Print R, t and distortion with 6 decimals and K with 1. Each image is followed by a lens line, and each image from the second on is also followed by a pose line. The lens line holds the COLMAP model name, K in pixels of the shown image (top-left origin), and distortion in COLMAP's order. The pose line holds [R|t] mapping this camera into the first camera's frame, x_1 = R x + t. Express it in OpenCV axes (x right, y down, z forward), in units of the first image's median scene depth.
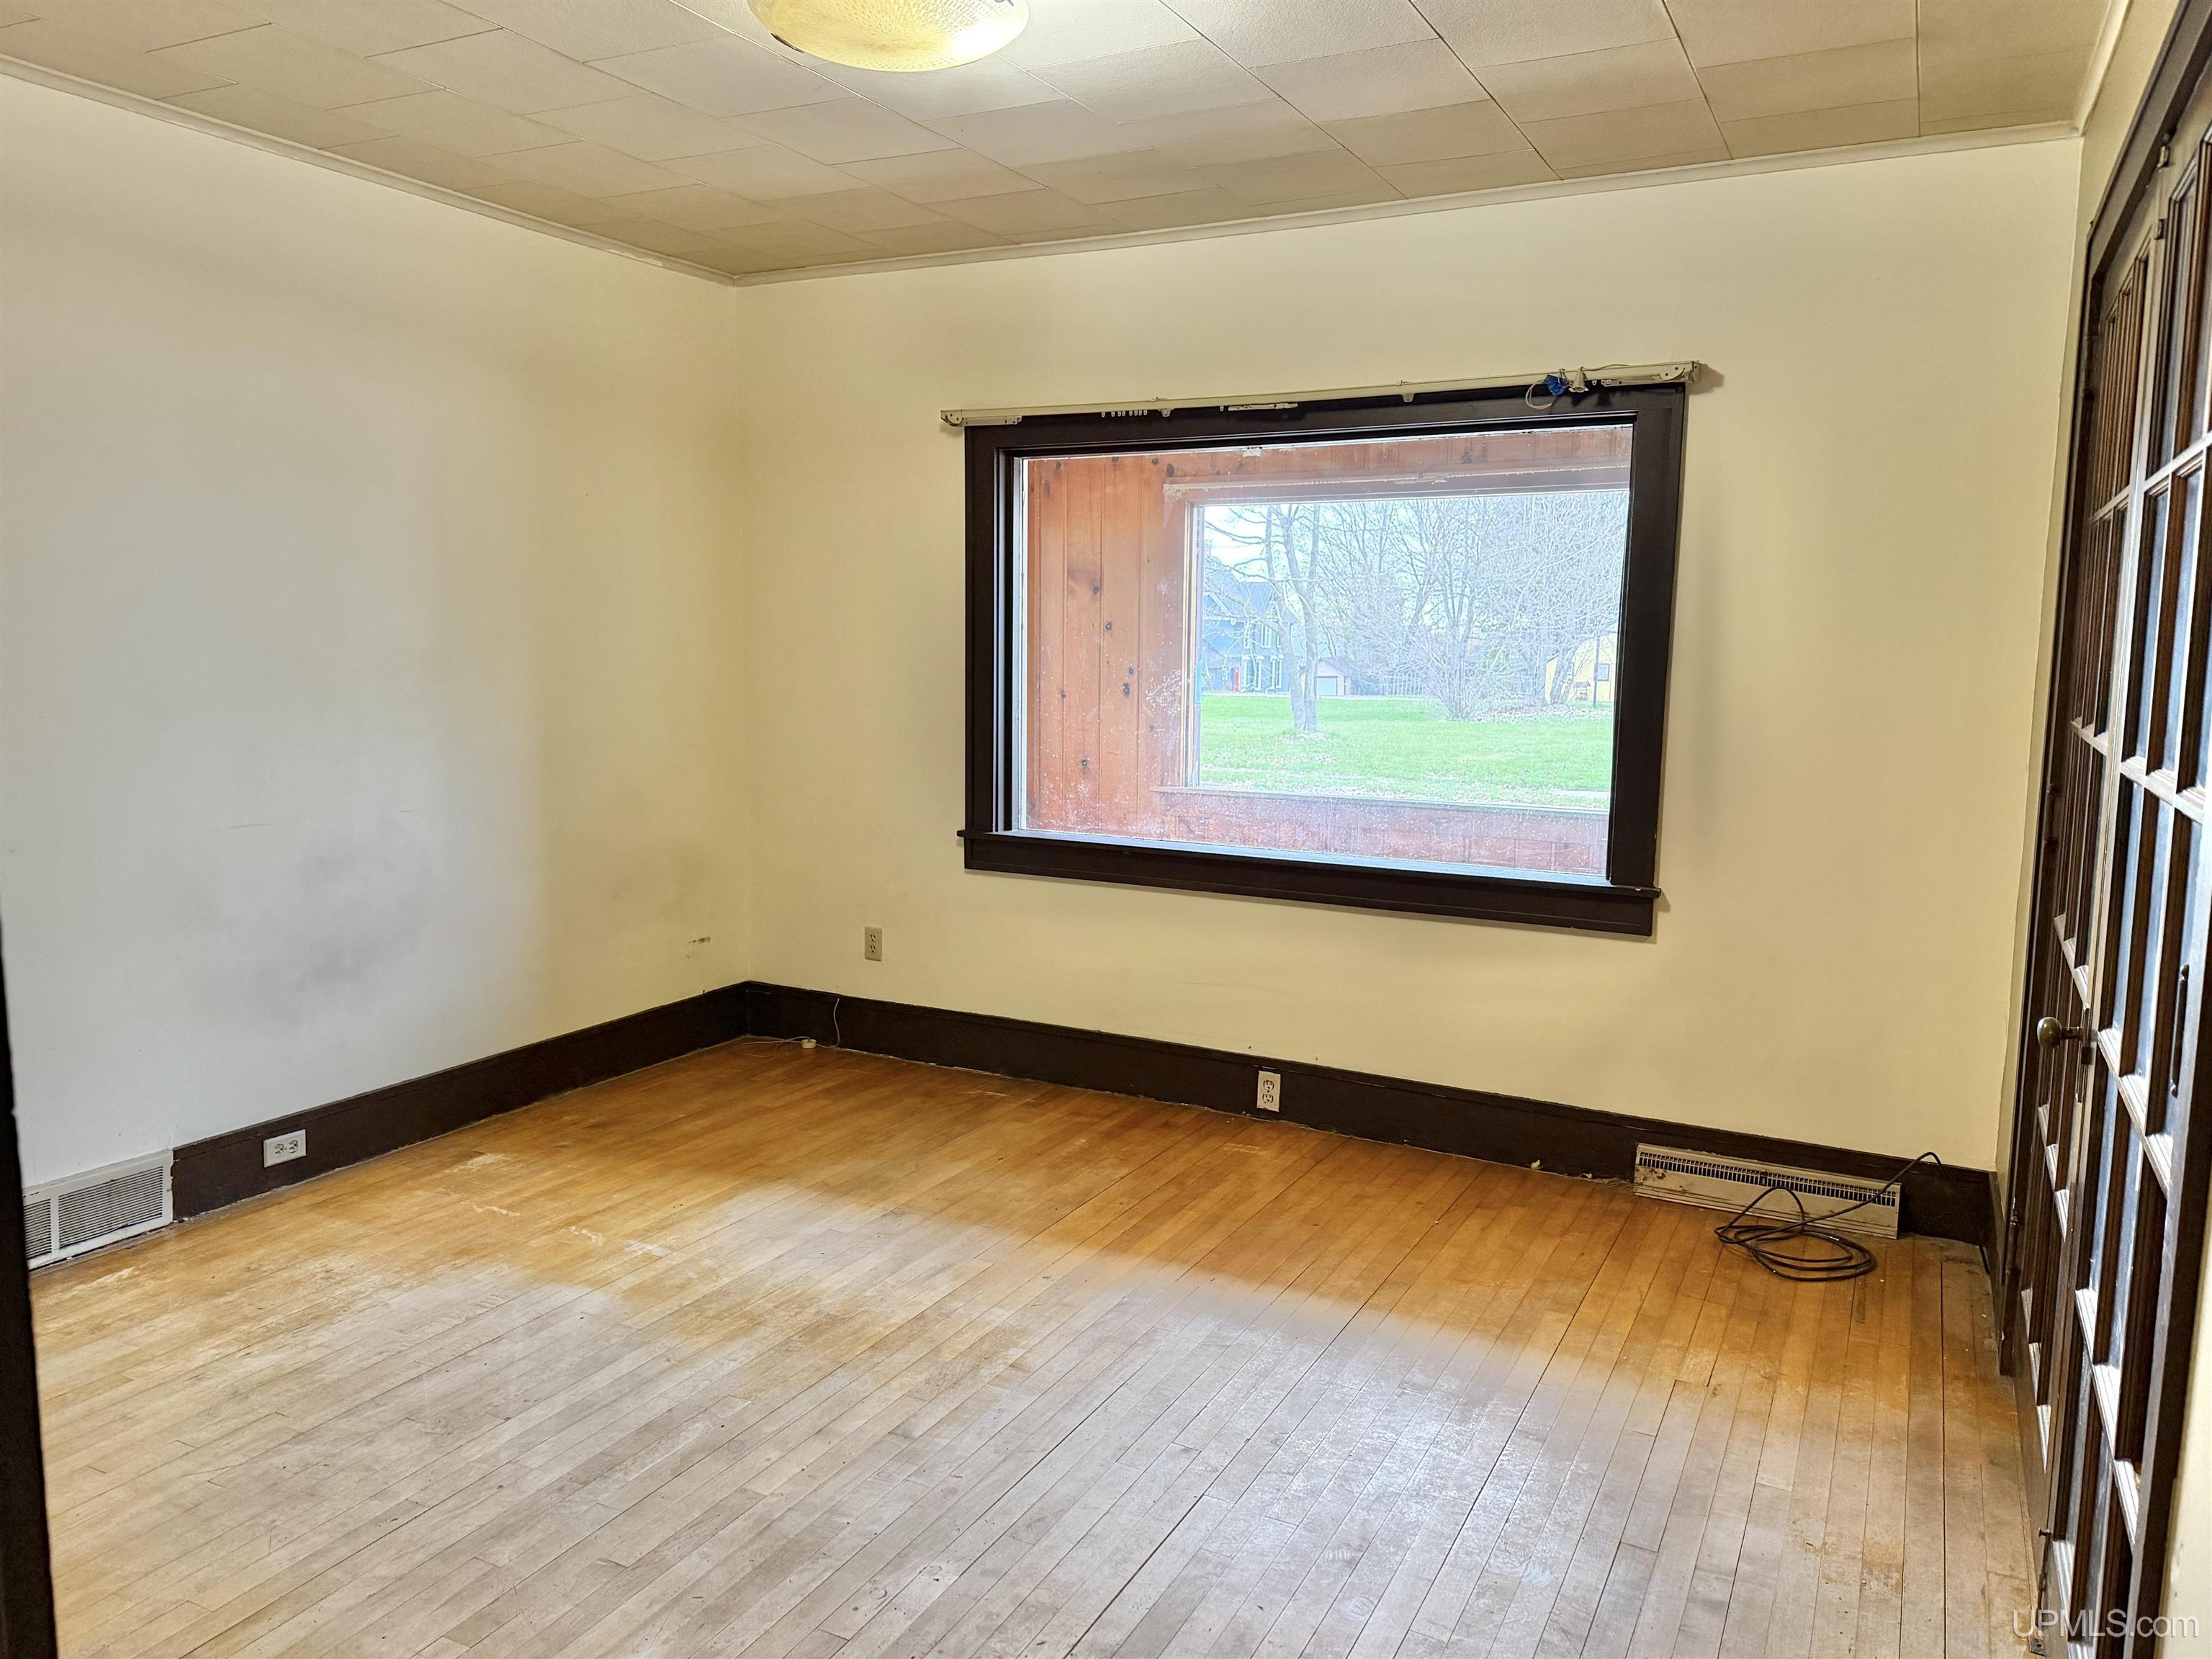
lens RADIAL K [[1547.0, 0, 1145.5], [0, 1547.0, 824.4], [0, 0, 1]] dist [0.056327, -0.003595]
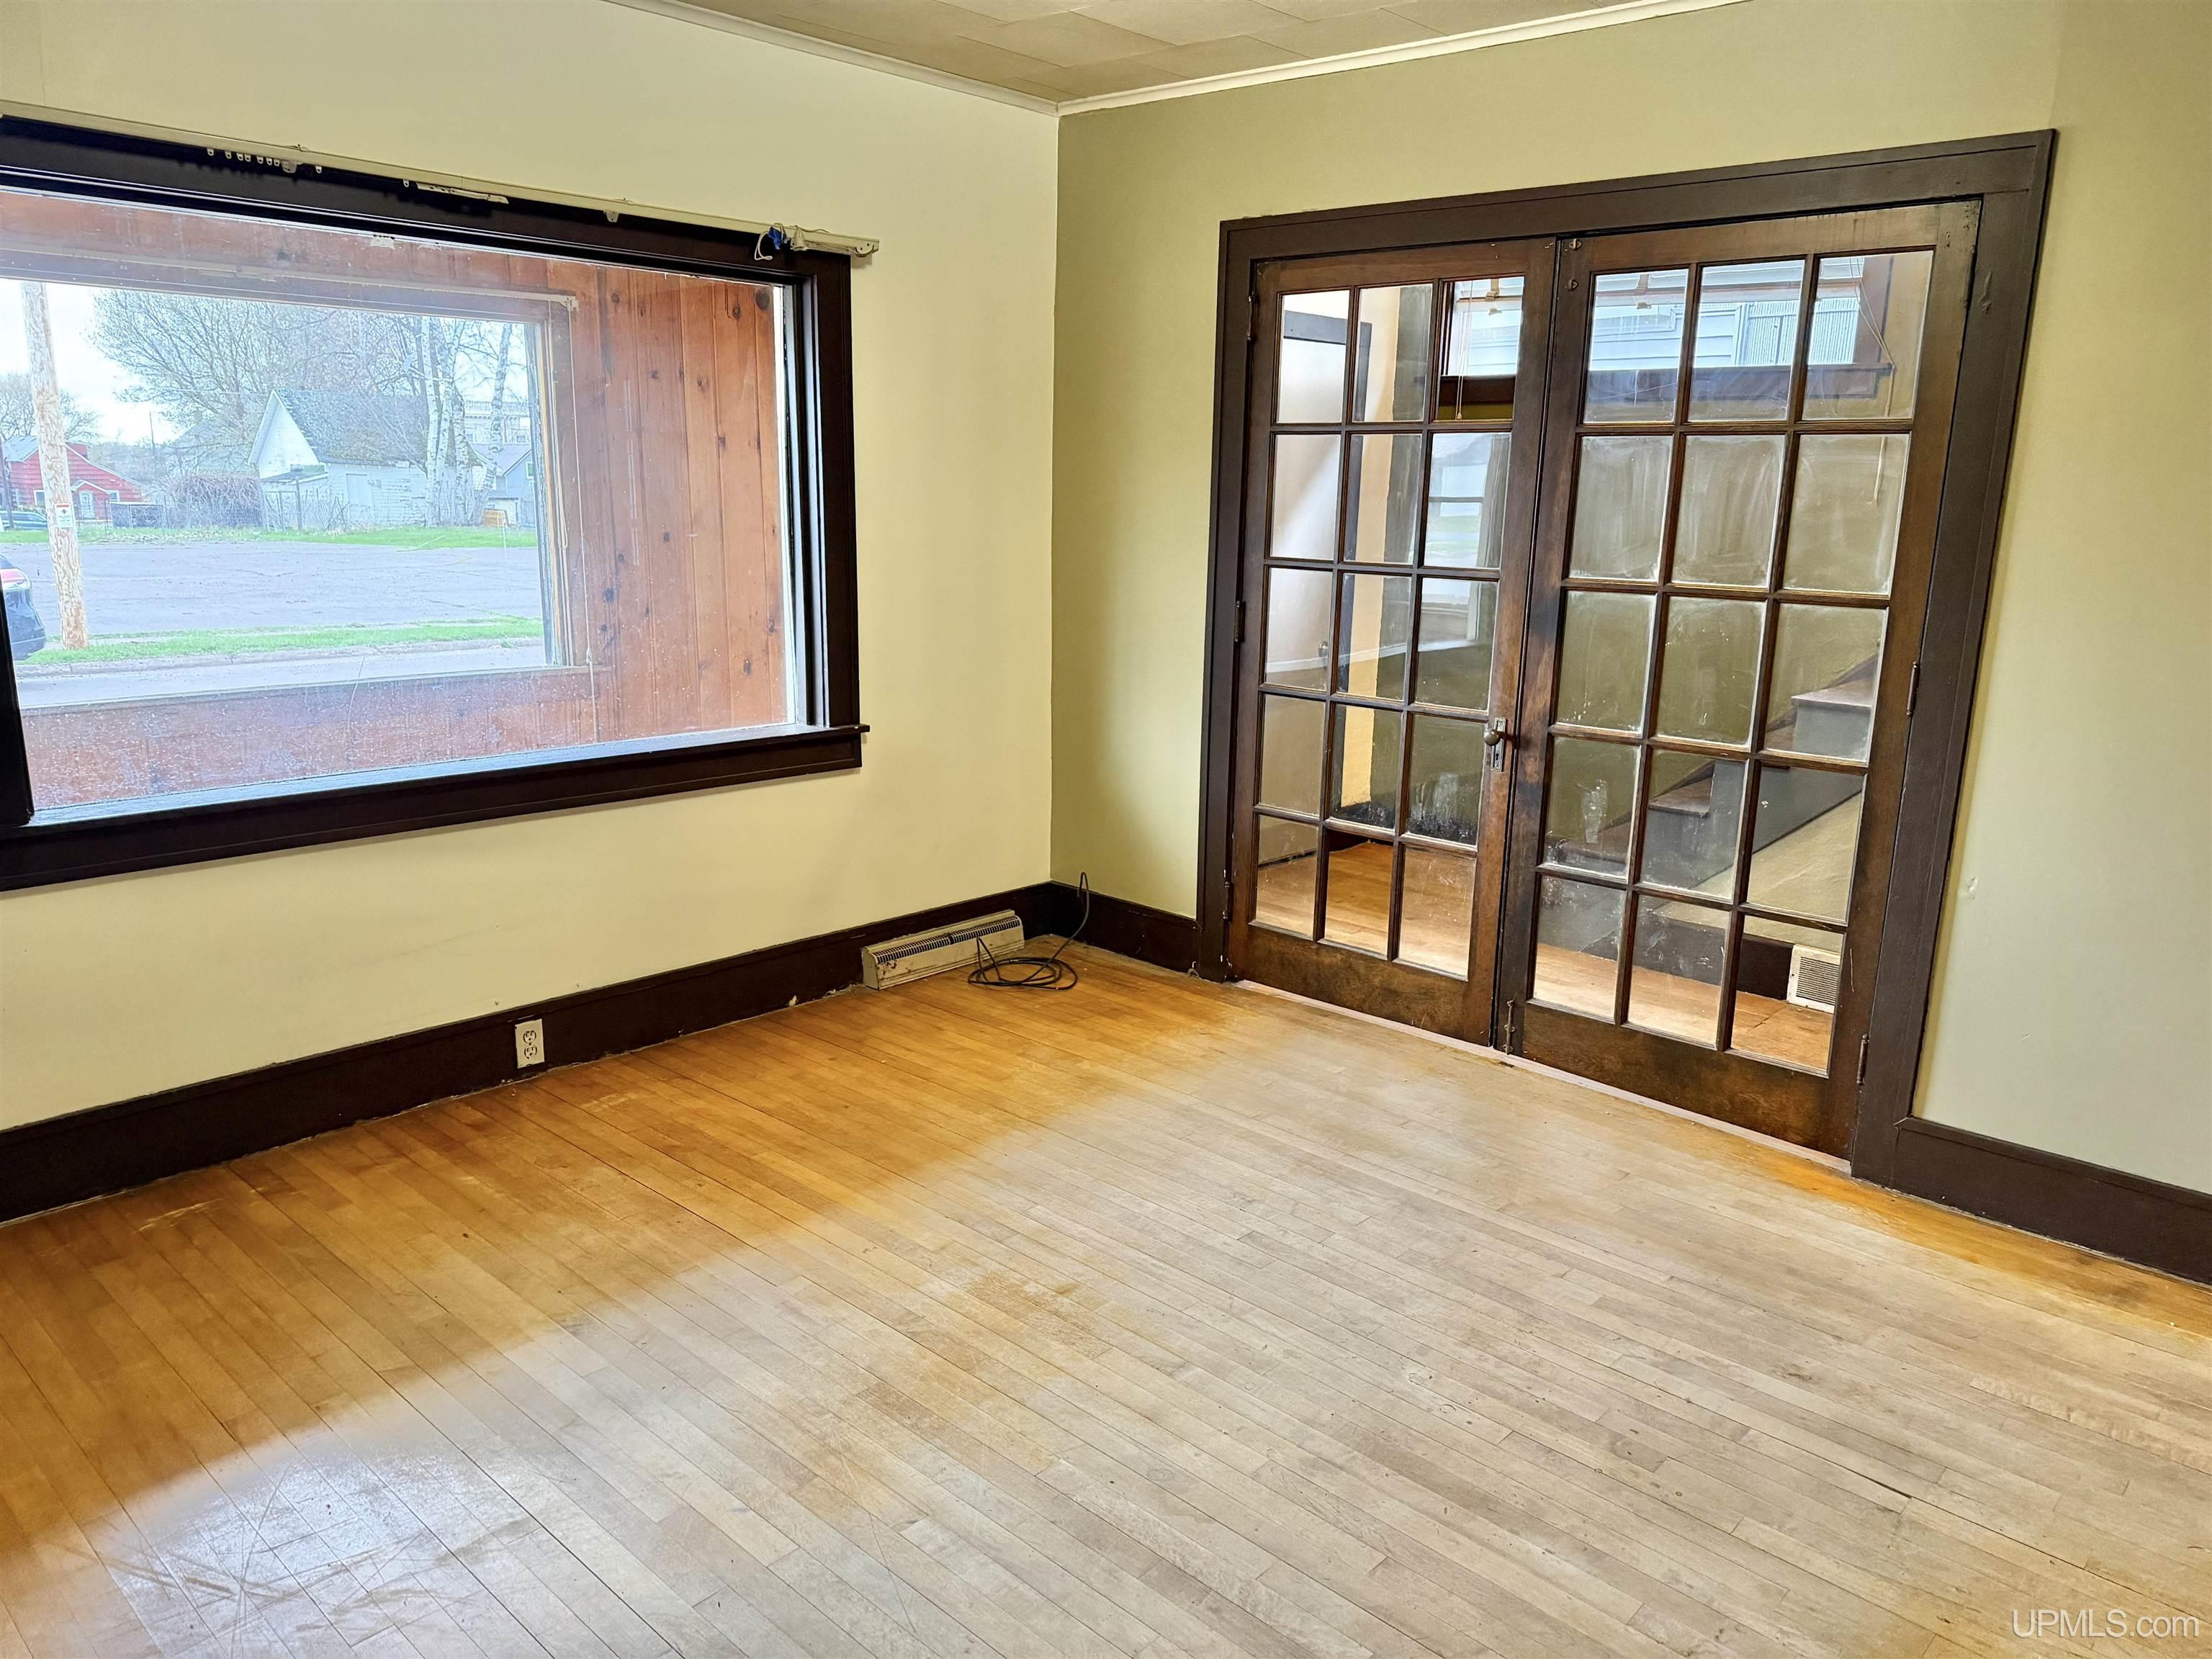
lens RADIAL K [[1533.3, 0, 1106.0], [0, 1533.3, 829.5], [0, 0, 1]] dist [0.029607, -0.003592]
pose [[0.268060, -0.223938, 0.937014, -0.685990], [0.101458, 0.973763, 0.203696, -0.092003], [-0.958045, 0.040464, 0.283747, 0.527650]]
